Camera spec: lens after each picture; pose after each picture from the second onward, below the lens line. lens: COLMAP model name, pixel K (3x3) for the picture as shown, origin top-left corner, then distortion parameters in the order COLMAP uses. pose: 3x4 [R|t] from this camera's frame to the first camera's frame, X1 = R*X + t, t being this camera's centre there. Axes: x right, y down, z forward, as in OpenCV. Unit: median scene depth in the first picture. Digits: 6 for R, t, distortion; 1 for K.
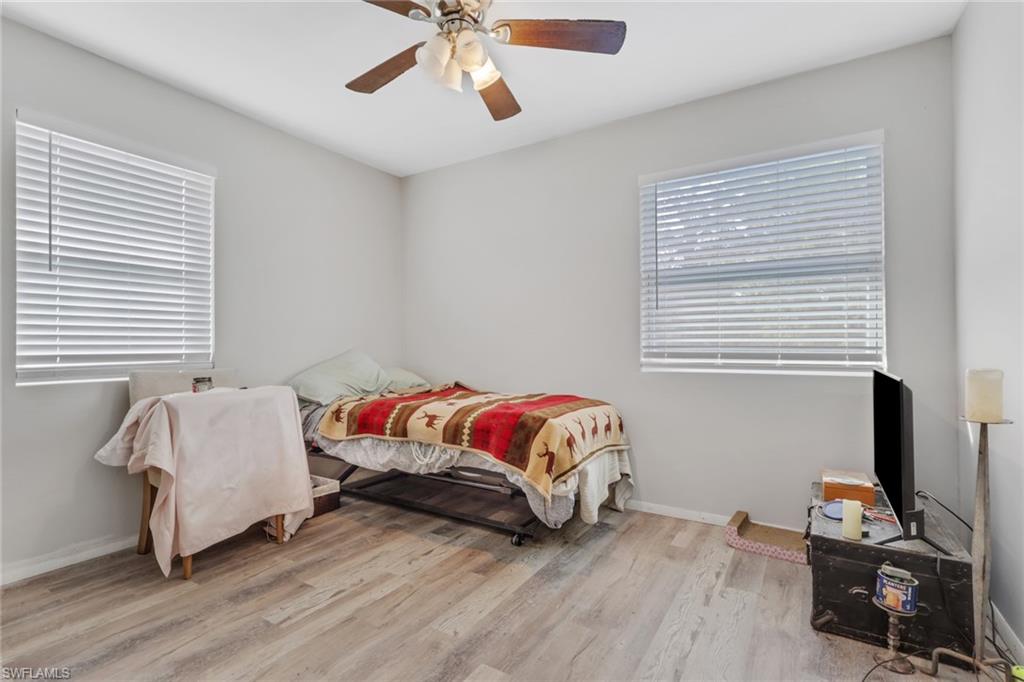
lens RADIAL K [[480.0, 0, 518.2], [0, 480.0, 340.7], [0, 0, 1]] dist [-0.004394, 0.001439]
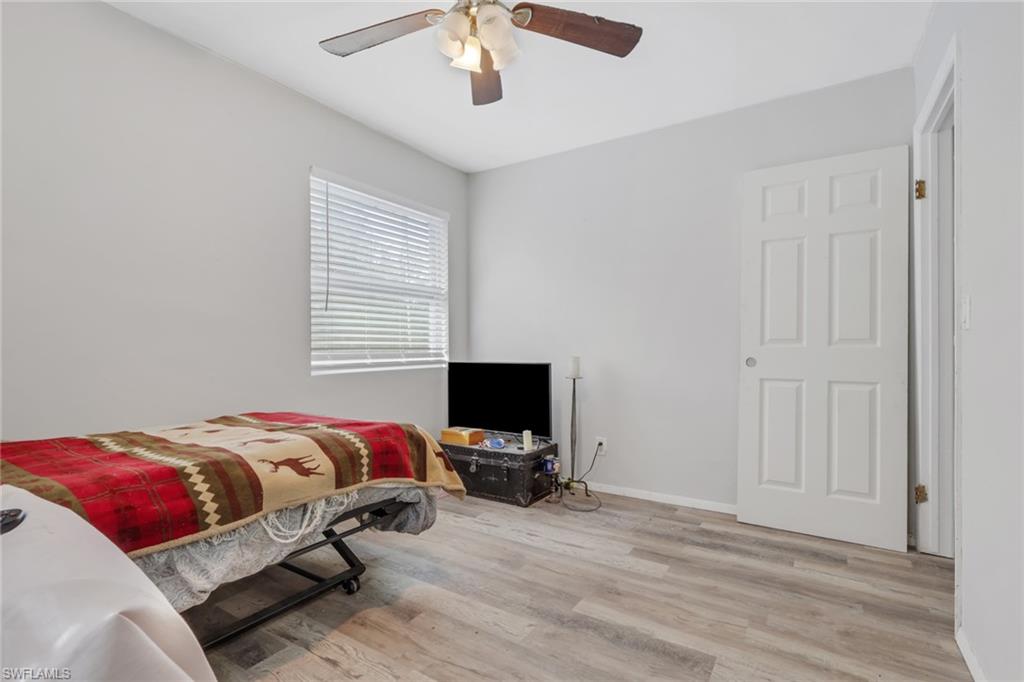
lens RADIAL K [[480.0, 0, 517.9], [0, 480.0, 343.6], [0, 0, 1]] dist [-0.004394, 0.001439]
pose [[0.019384, 0.005874, 0.999795, -0.859447], [-0.004391, 0.999974, -0.005790, 0.007214], [-0.999802, -0.004278, 0.019409, 0.745177]]
